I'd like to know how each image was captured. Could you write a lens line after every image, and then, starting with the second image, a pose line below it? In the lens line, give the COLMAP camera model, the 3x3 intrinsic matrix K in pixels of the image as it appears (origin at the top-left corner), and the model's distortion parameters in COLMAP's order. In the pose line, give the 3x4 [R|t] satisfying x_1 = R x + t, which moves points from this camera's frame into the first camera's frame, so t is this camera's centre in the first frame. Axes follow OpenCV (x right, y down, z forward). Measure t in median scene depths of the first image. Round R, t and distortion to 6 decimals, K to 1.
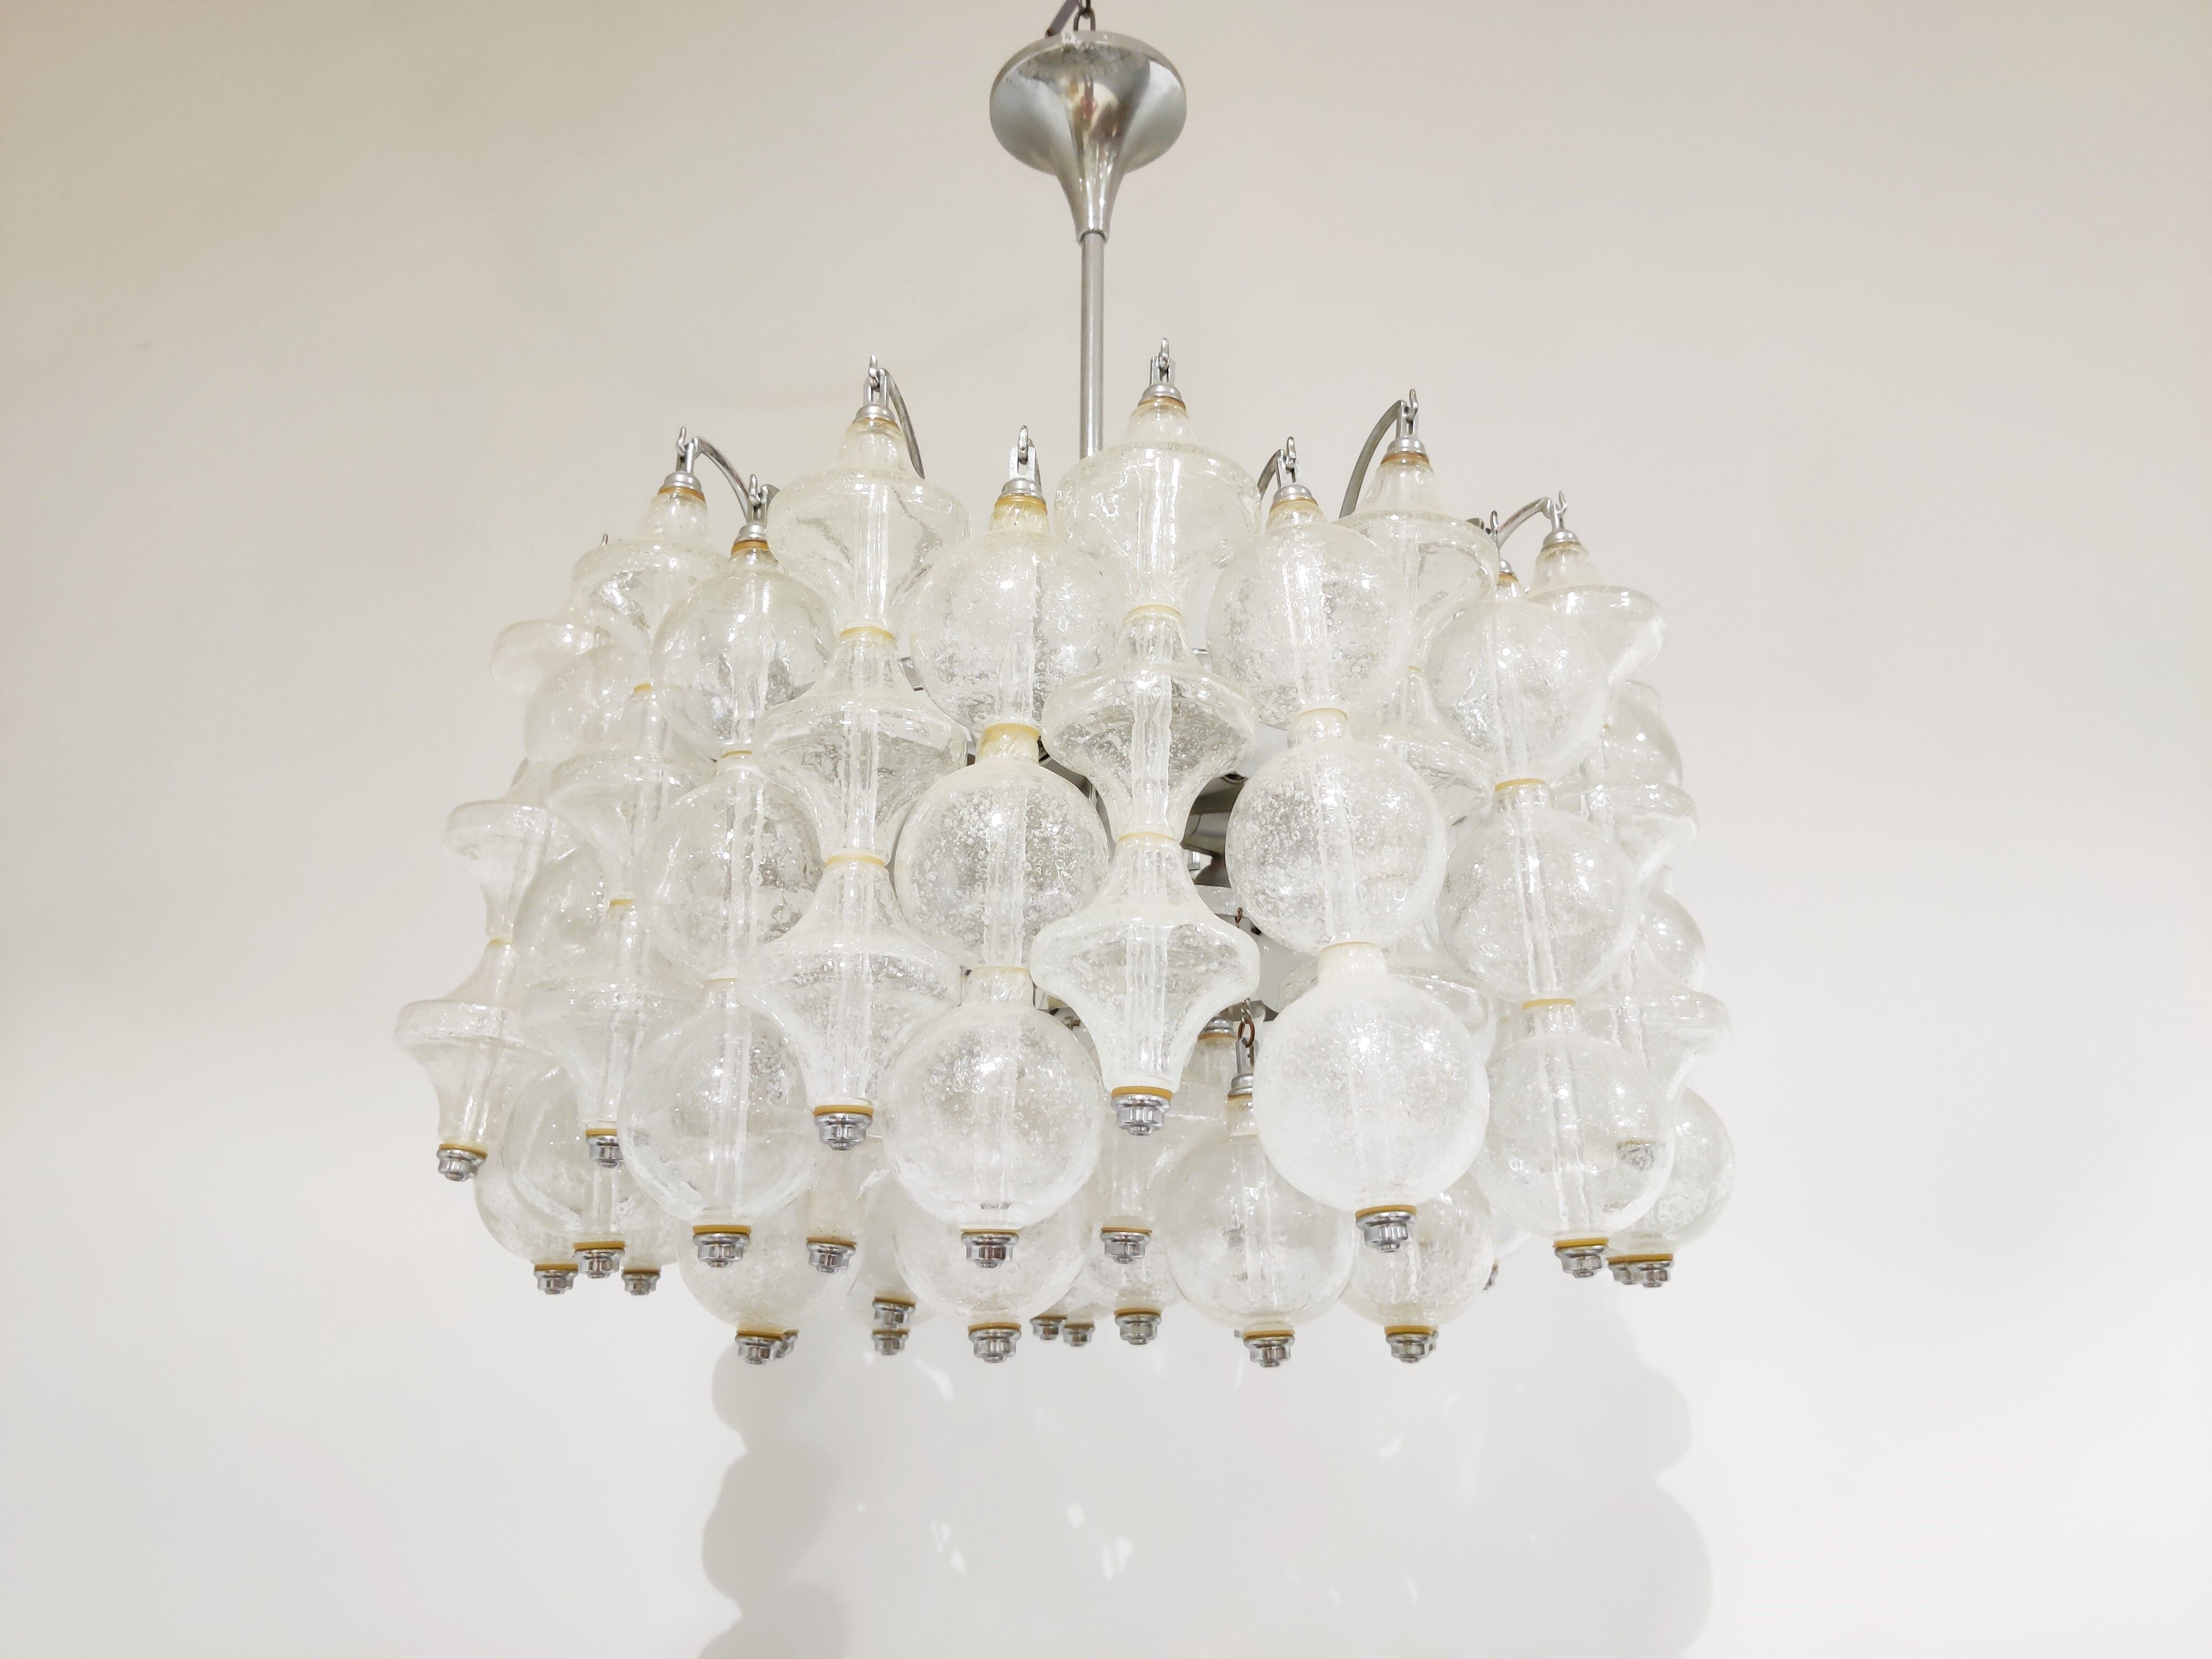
lens RADIAL K [[1679.4, 0, 1111.5], [0, 1679.4, 822.4], [0, 0, 1]] dist [0.007729, -0.021747]
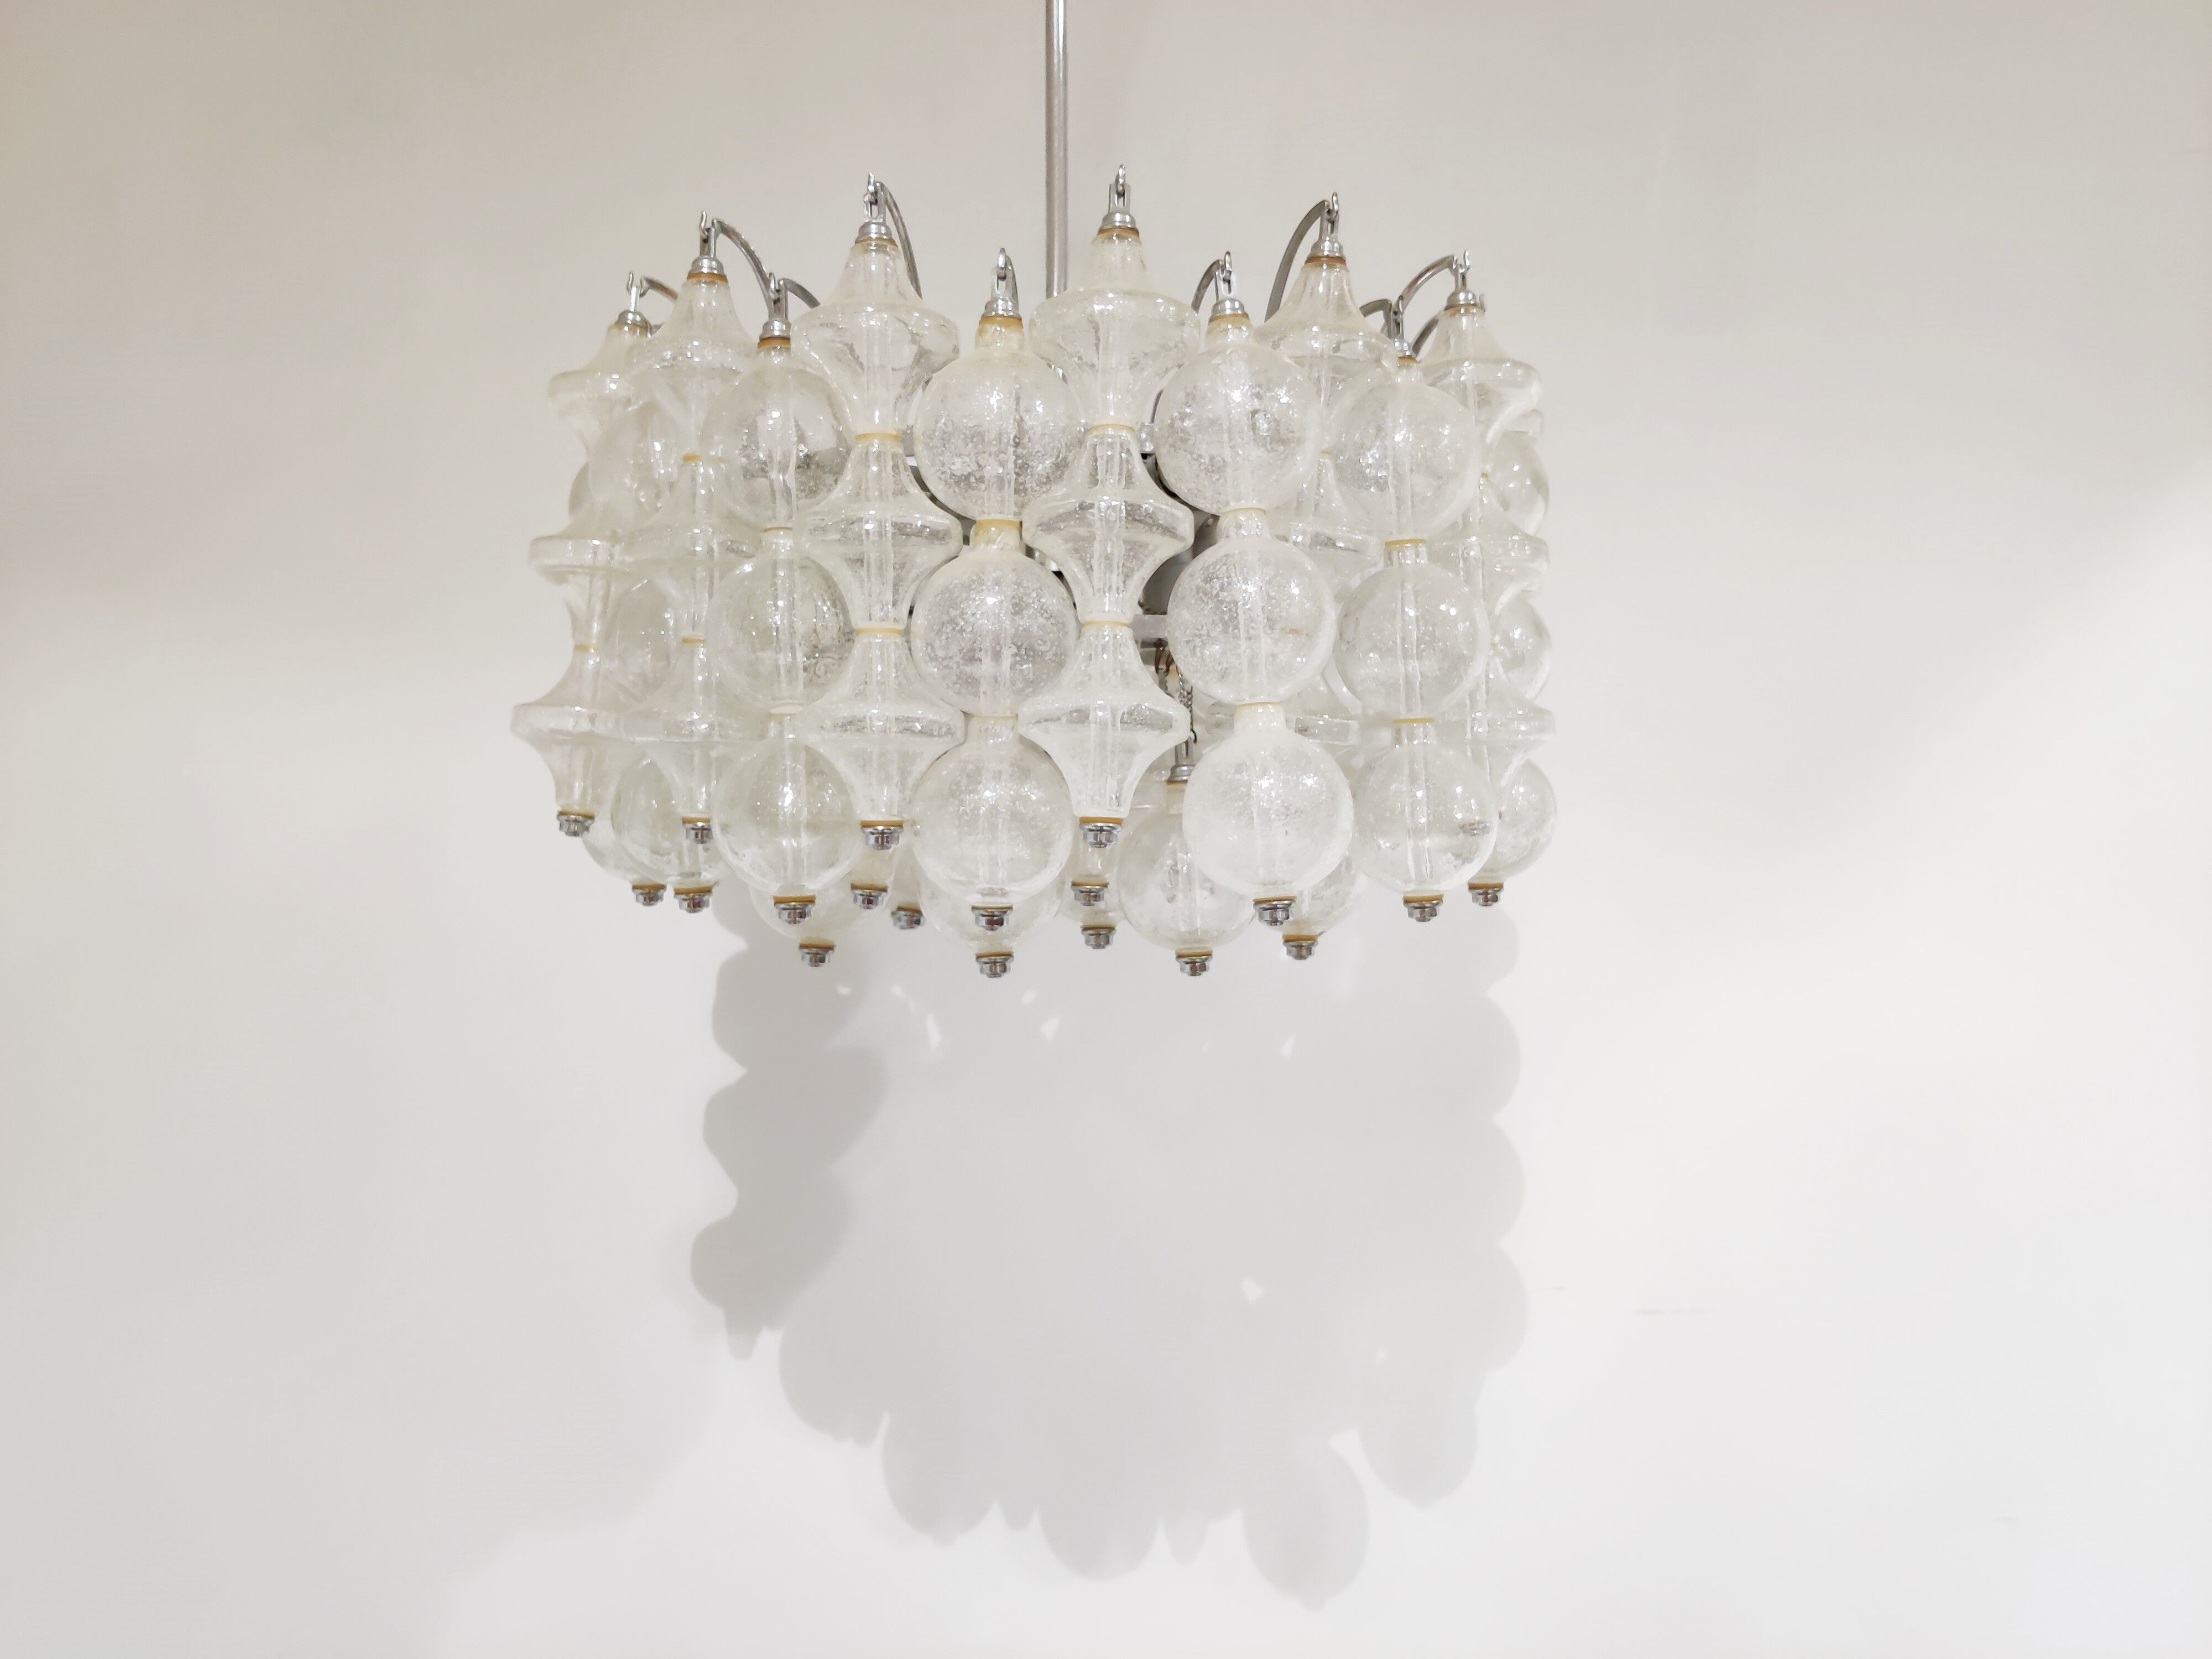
lens RADIAL K [[1679.4, 0, 1103.5], [0, 1679.4, 835.5], [0, 0, 1]] dist [0.007729, -0.021747]
pose [[0.999839, -0.004613, 0.017337, -0.003510], [-0.001333, 0.944608, 0.328198, -0.233363], [-0.017890, -0.328169, 0.944450, -0.254400]]
